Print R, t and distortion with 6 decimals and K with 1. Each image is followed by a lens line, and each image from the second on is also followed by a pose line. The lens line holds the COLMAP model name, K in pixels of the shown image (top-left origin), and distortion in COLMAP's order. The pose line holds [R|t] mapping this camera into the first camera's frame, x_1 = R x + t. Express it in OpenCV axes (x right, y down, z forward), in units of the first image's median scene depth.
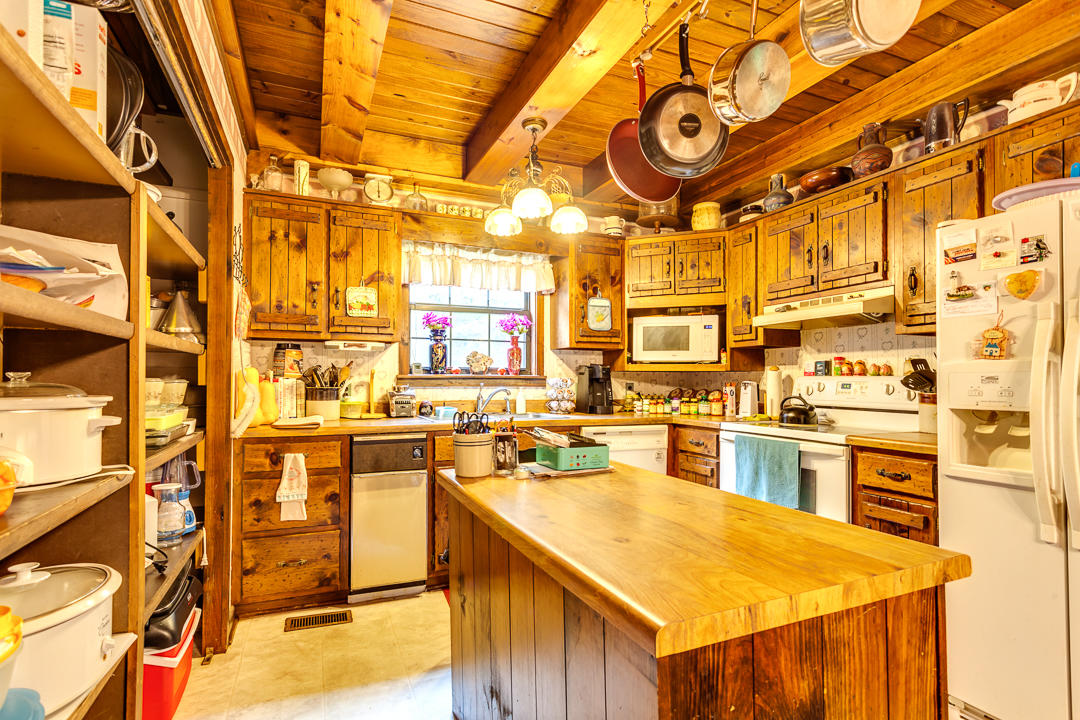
lens RADIAL K [[524.1, 0, 541.8], [0, 524.1, 376.0], [0, 0, 1]] dist [0.003801, 0.001452]
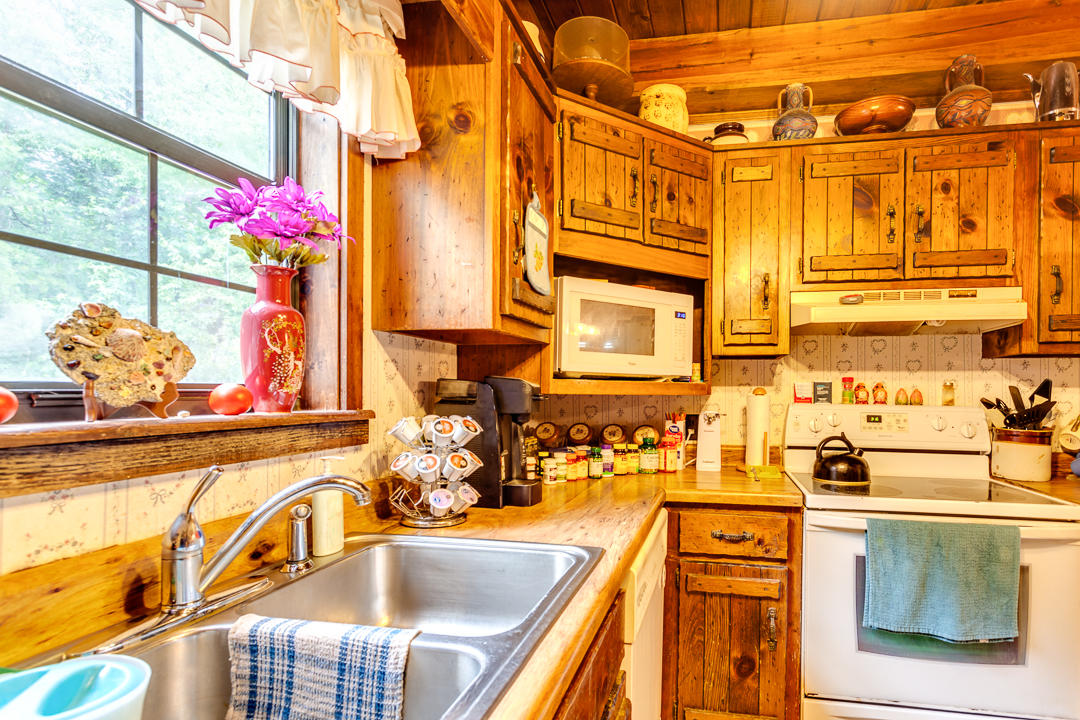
lens RADIAL K [[547.5, 0, 619.1], [0, 547.5, 389.7], [0, 0, 1]] dist [-0.001741, -0.000397]
pose [[0.554999, -0.000117, 0.831851, -0.230092], [-0.012347, 0.999889, 0.008378, -0.021980], [-0.831759, -0.014920, 0.554936, 0.850005]]
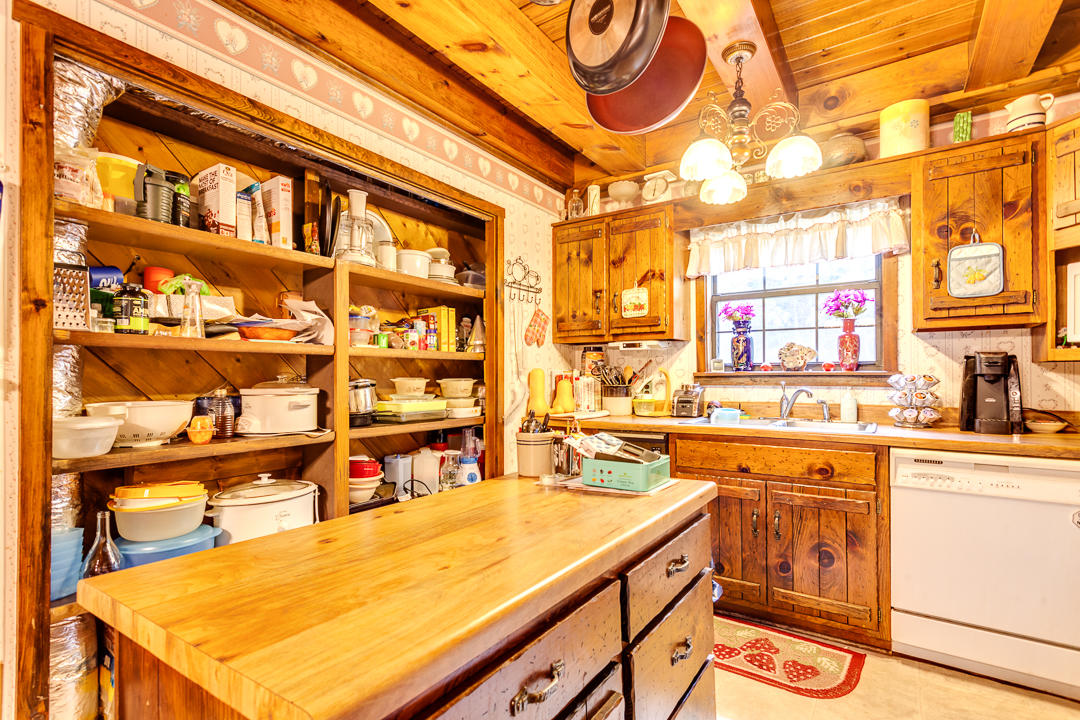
lens RADIAL K [[524.1, 0, 541.8], [0, 524.1, 376.0], [0, 0, 1]] dist [0.003801, 0.001452]
pose [[0.541942, -0.005763, -0.840396, 0.414711], [0.009665, 0.999953, -0.000625, 0.001983], [0.840360, -0.007784, 0.541973, 0.276497]]
